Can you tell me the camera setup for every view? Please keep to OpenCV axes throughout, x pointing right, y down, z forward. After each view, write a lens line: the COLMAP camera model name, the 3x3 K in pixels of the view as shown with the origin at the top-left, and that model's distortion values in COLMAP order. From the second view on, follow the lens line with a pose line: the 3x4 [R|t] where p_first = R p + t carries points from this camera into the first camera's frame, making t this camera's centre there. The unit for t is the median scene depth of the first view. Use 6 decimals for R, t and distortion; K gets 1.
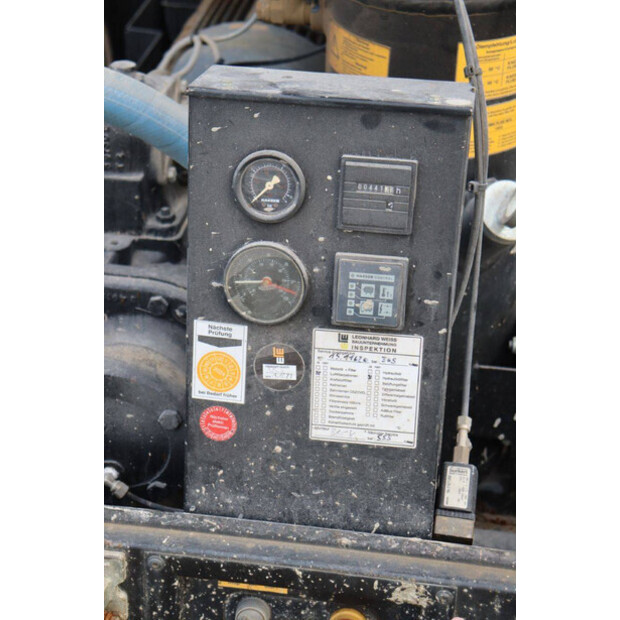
lens RADIAL K [[1428.9, 0, 310.0], [0, 1428.9, 310.0], [0, 0, 1]] dist [0.012973, 0.071280]
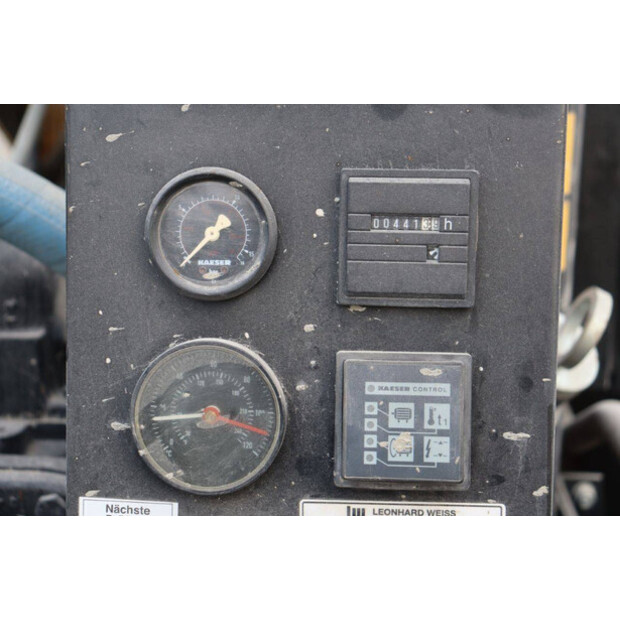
lens RADIAL K [[968.7, 0, 320.0], [0, 968.7, 309.8], [0, 0, 1]] dist [-0.003077, 0.151657]
pose [[0.997467, -0.032255, 0.063398, -0.011323], [0.049264, 0.956180, -0.288606, 0.051402], [-0.051311, 0.290998, 0.955347, 0.643545]]
